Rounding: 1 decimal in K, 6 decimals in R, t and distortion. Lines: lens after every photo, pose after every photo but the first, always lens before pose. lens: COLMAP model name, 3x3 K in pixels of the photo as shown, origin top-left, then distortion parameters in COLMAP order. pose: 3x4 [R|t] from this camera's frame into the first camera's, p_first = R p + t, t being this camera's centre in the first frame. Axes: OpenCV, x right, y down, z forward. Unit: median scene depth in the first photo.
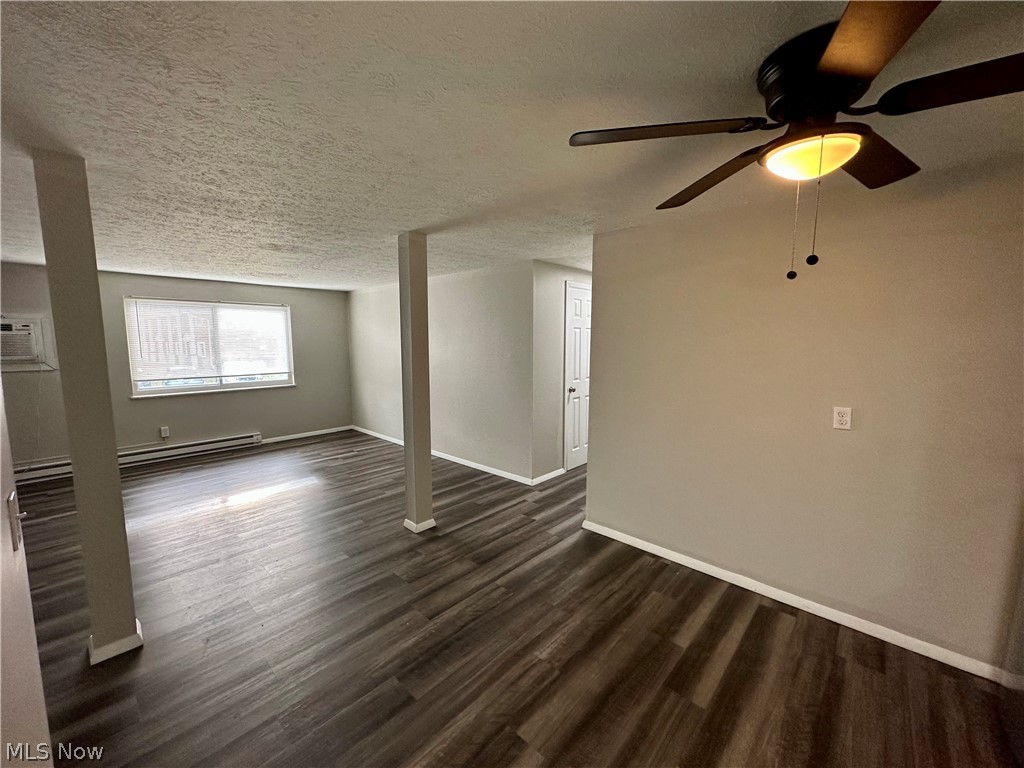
lens RADIAL K [[407.3, 0, 512.0], [0, 407.3, 384.0], [0, 0, 1]] dist [-0.001971, 0.000466]
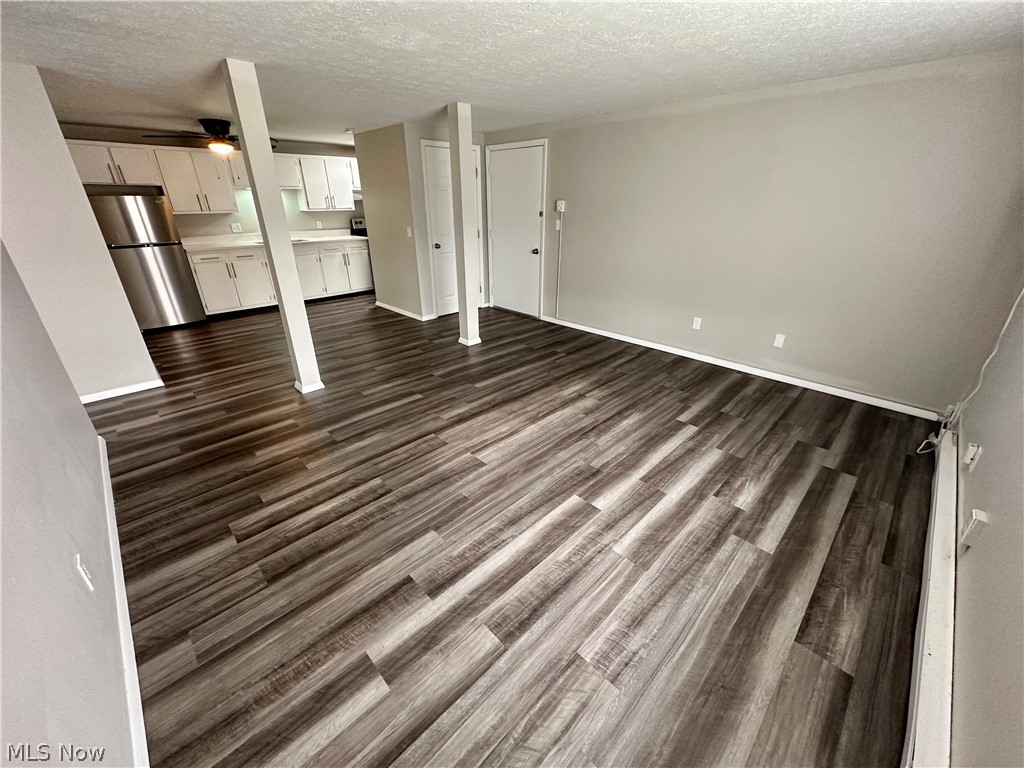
lens RADIAL K [[407.3, 0, 512.0], [0, 407.3, 384.0], [0, 0, 1]] dist [-0.001971, 0.000466]
pose [[-0.998969, -0.020515, 0.040509, -0.574148], [0.003015, 0.860184, 0.509974, -0.146021], [-0.045308, 0.509570, -0.859235, 1.357414]]
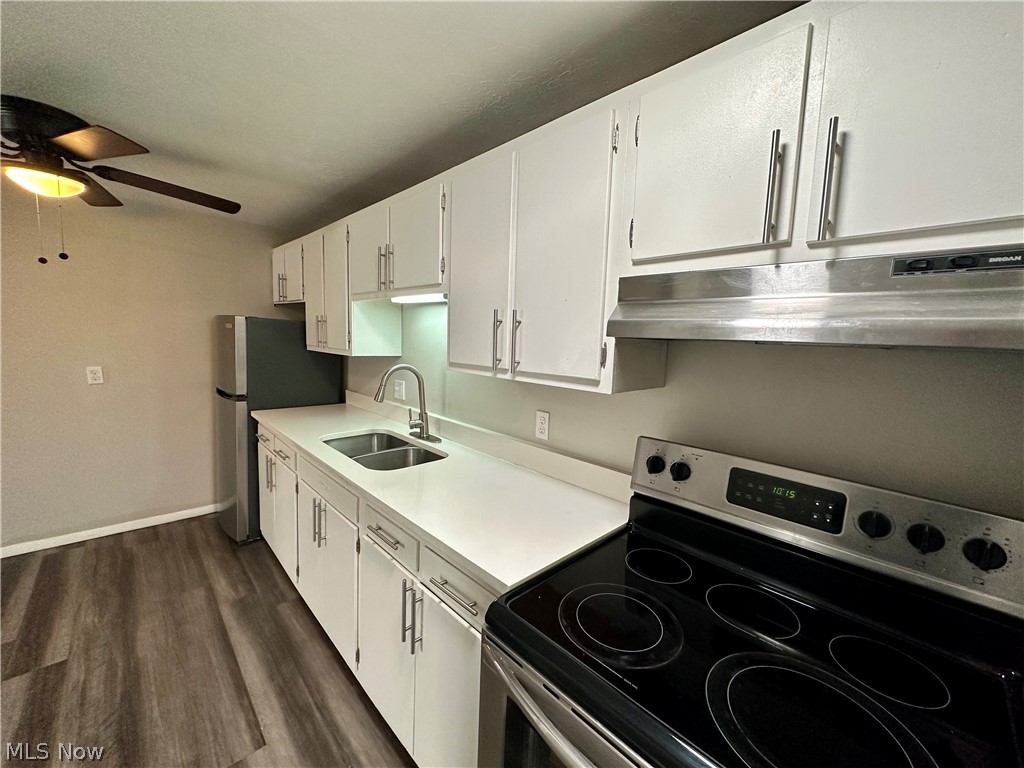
lens RADIAL K [[407.3, 0, 512.0], [0, 407.3, 384.0], [0, 0, 1]] dist [-0.001971, 0.000466]
pose [[0.060610, -0.118225, 0.991135, -0.171454], [0.071267, 0.990939, 0.113844, 0.027485], [-0.995614, 0.063736, 0.068486, -0.176097]]
